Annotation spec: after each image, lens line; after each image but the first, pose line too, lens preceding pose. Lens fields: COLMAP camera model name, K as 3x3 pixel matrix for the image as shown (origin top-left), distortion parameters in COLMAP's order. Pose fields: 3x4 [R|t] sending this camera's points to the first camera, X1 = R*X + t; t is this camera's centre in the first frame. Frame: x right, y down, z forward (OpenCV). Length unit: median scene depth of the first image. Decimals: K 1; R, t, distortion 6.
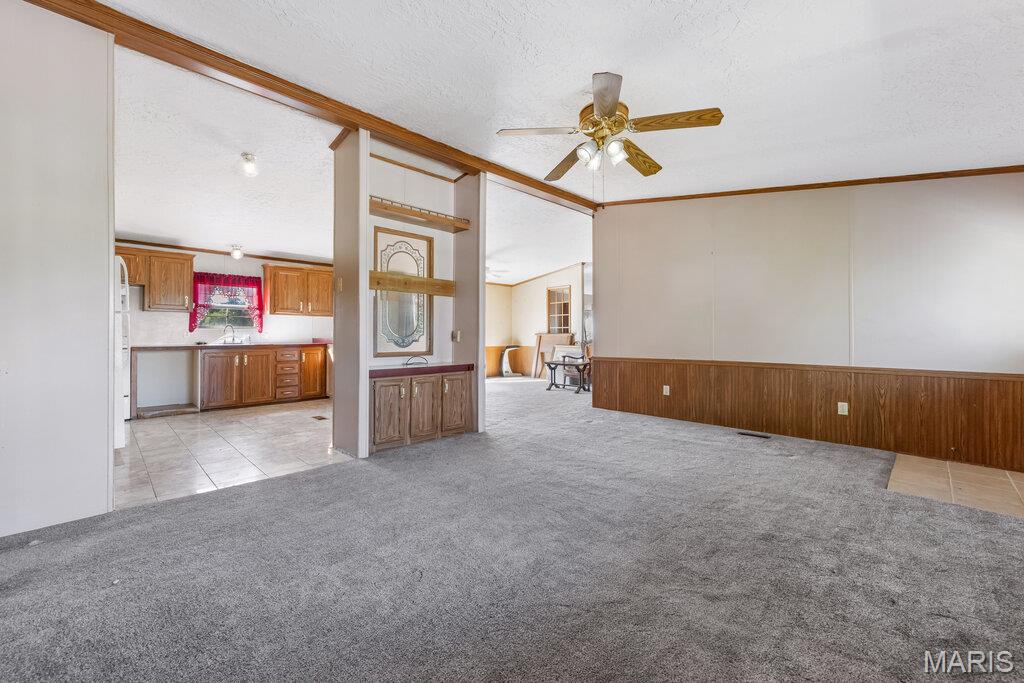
lens RADIAL K [[412.4, 0, 534.7], [0, 412.4, 337.5], [0, 0, 1]] dist [-0.000522, -0.000121]
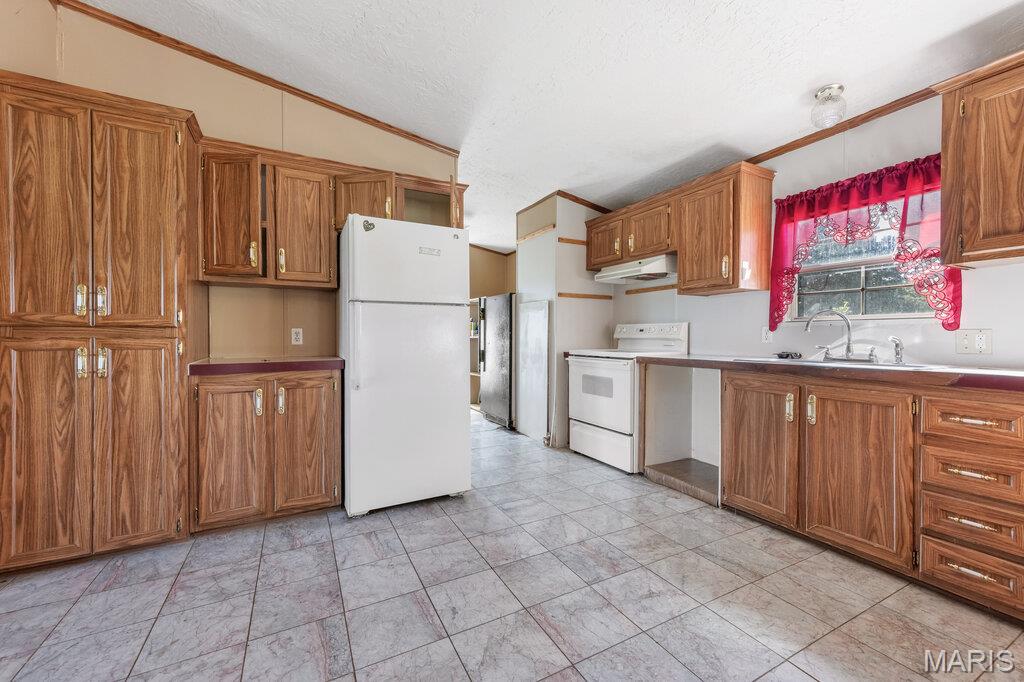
lens RADIAL K [[412.4, 0, 513.1], [0, 412.4, 338.6], [0, 0, 1]] dist [-0.000522, -0.000121]
pose [[-0.313512, 0.006210, -0.949564, -0.283788], [-0.004821, 0.999955, 0.008132, -0.006471], [0.949572, 0.007127, -0.313468, 0.834958]]
